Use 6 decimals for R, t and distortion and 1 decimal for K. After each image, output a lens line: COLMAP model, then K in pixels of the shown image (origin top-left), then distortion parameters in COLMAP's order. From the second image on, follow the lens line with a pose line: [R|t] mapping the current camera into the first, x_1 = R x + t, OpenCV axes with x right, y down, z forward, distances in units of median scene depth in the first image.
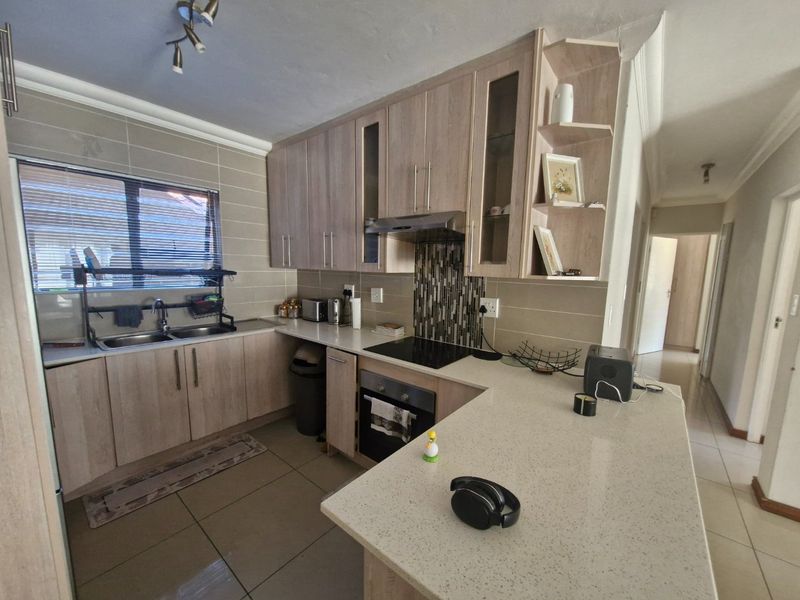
lens RADIAL K [[316.2, 0, 415.8], [0, 316.2, 304.8], [0, 0, 1]] dist [0.002643, -0.000626]
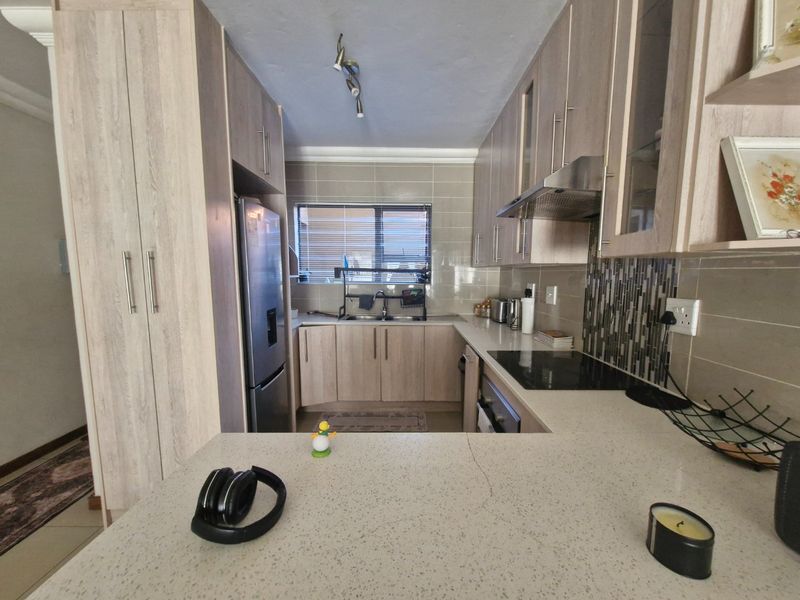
lens RADIAL K [[316.2, 0, 402.8], [0, 316.2, 304.6], [0, 0, 1]] dist [0.002643, -0.000626]
pose [[0.623627, 0.060472, -0.779379, 0.315012], [-0.086852, 0.996191, 0.007799, 0.023614], [0.776882, 0.062827, 0.626504, 0.239766]]
